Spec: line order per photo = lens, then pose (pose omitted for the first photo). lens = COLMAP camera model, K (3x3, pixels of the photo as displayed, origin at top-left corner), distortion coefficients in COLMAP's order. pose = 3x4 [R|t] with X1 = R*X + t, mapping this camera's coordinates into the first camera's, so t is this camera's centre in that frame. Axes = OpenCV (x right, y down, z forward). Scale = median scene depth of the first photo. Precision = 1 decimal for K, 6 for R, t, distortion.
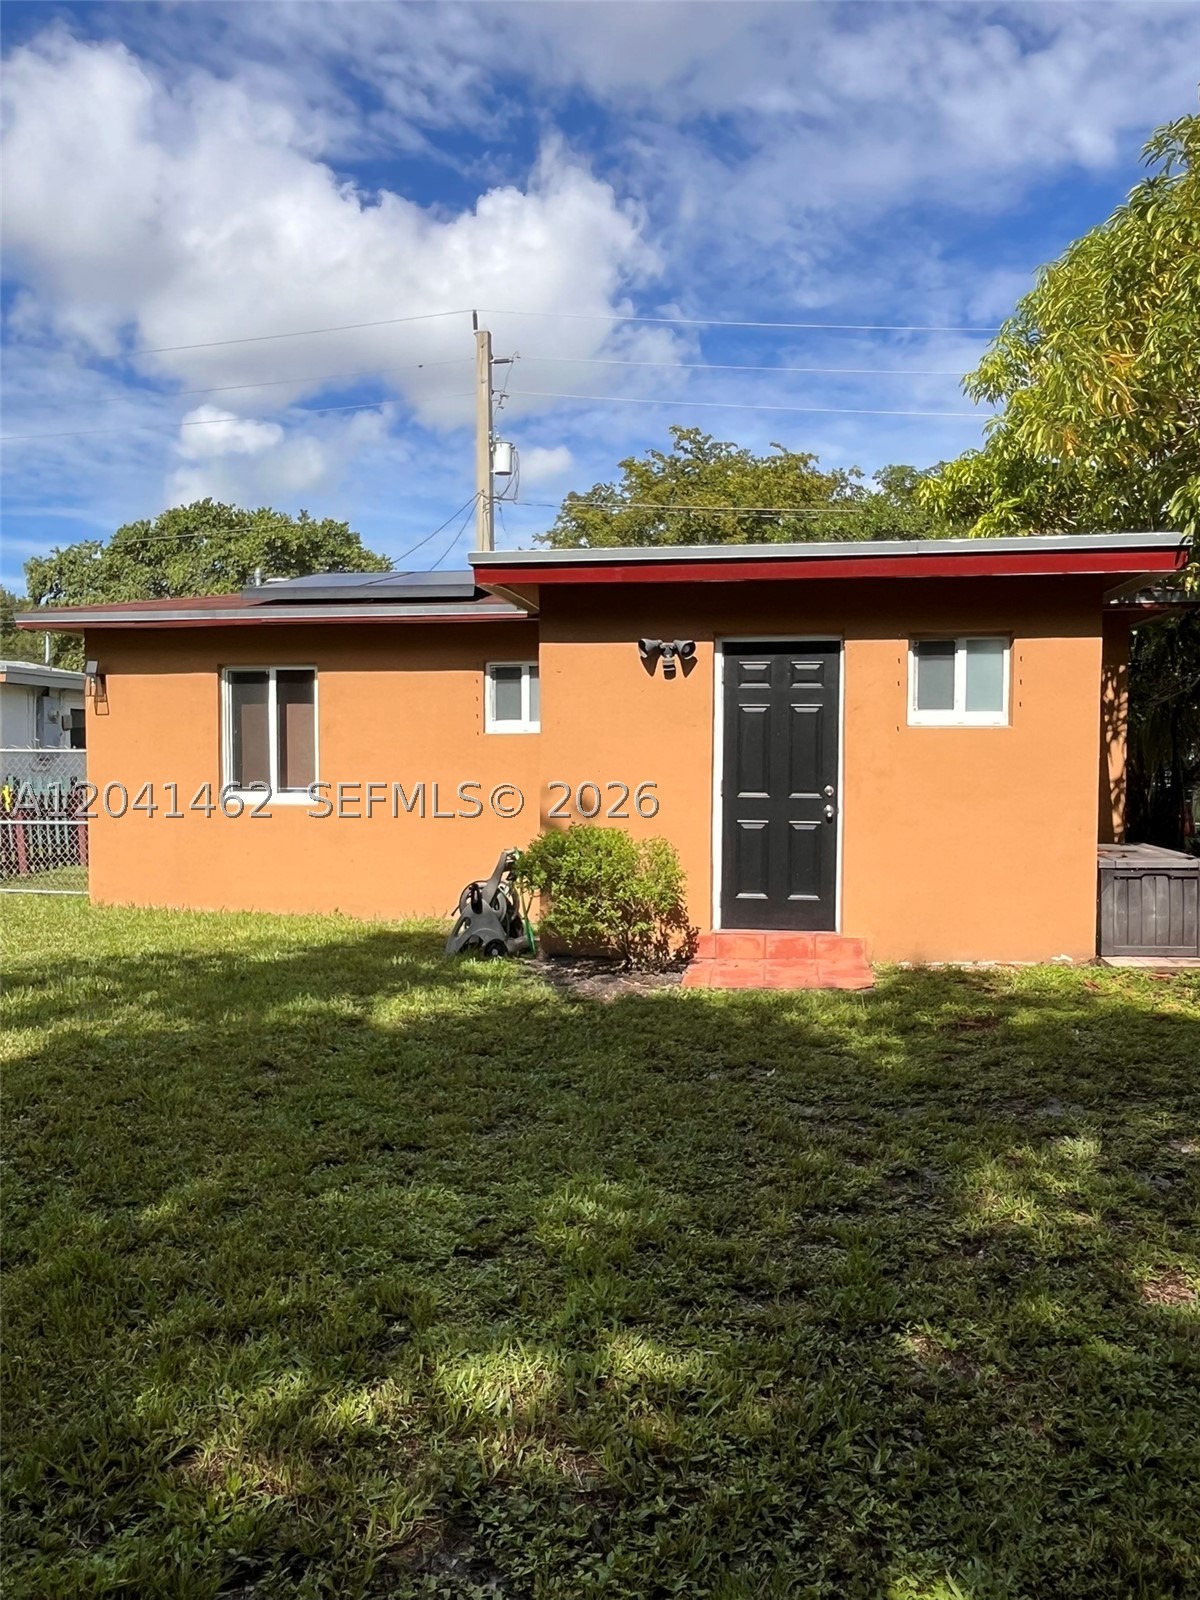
lens RADIAL K [[1121.8, 0, 599.2], [0, 1121.8, 805.8], [0, 0, 1]] dist [0.007756, 0.005710]
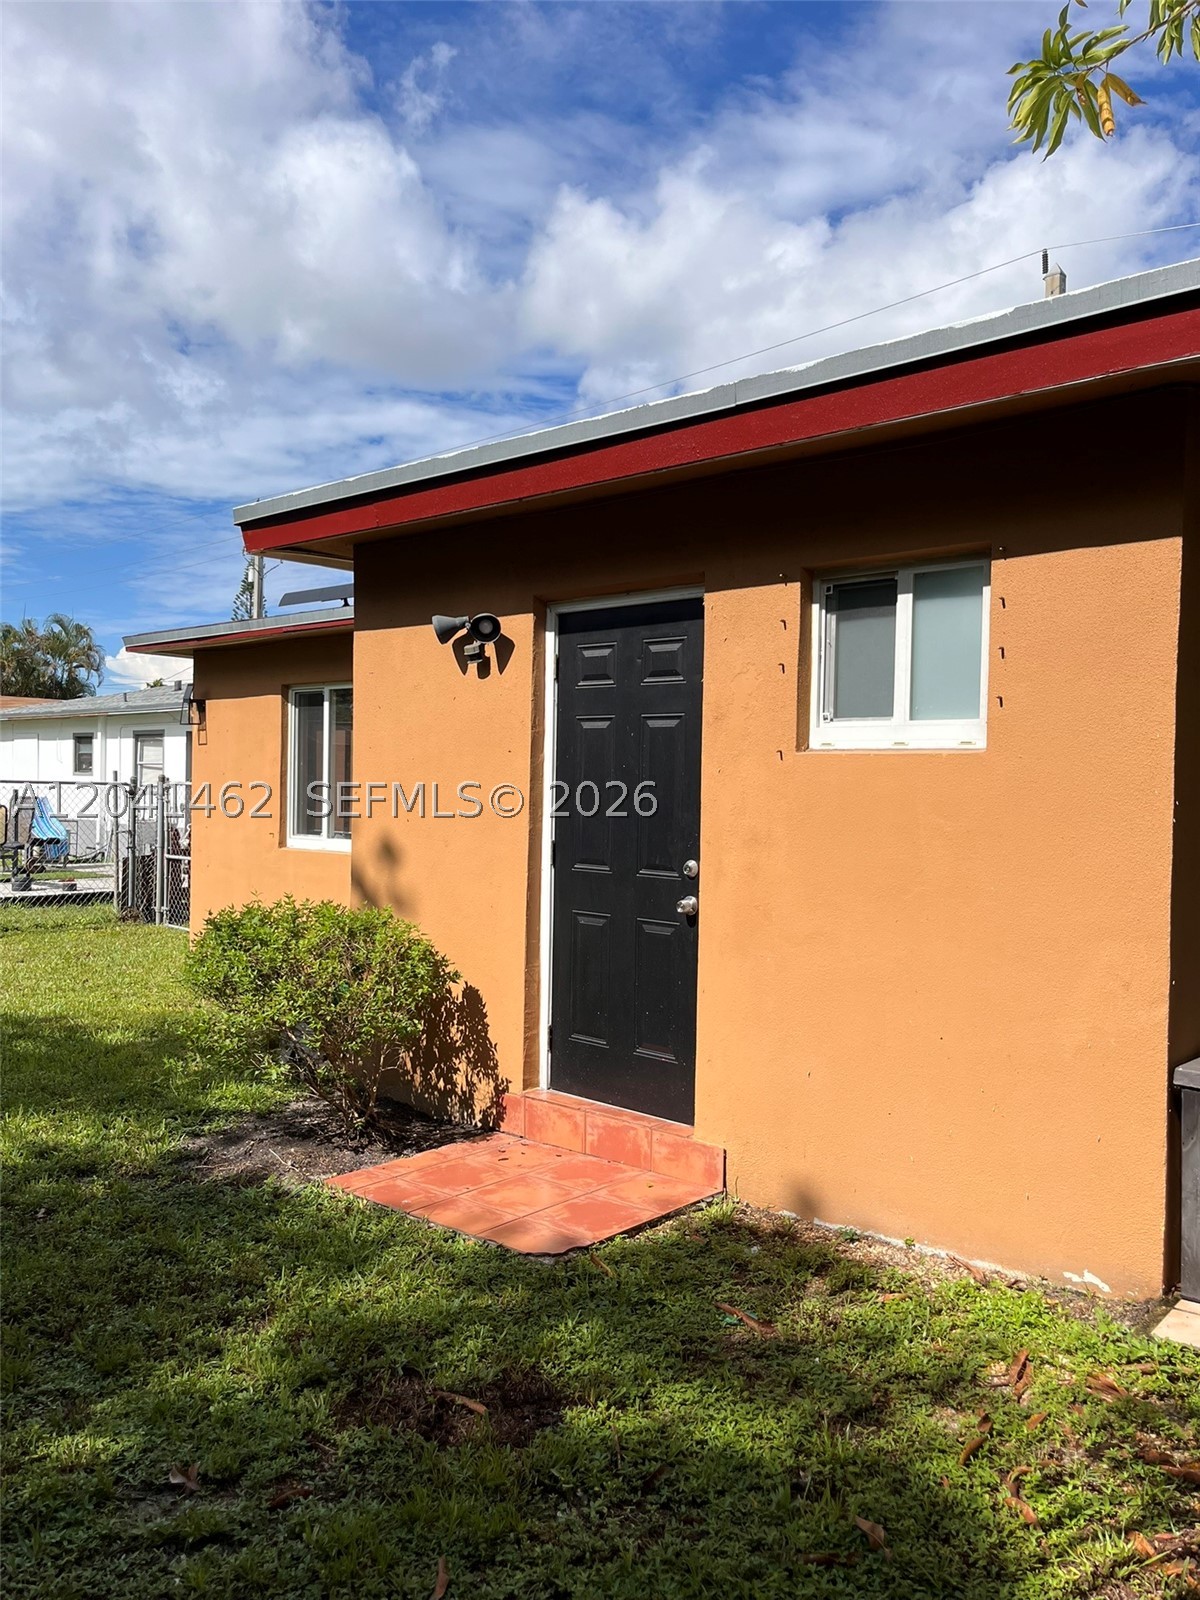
lens RADIAL K [[1202.2, 0, 595.9], [0, 1202.2, 819.1], [0, 0, 1]] dist [0.090268, -0.131426]
pose [[0.833392, 0.029998, -0.551868, 0.492402], [-0.046384, 0.998799, -0.015755, -0.025854], [0.550733, 0.038728, 0.833783, 0.476103]]
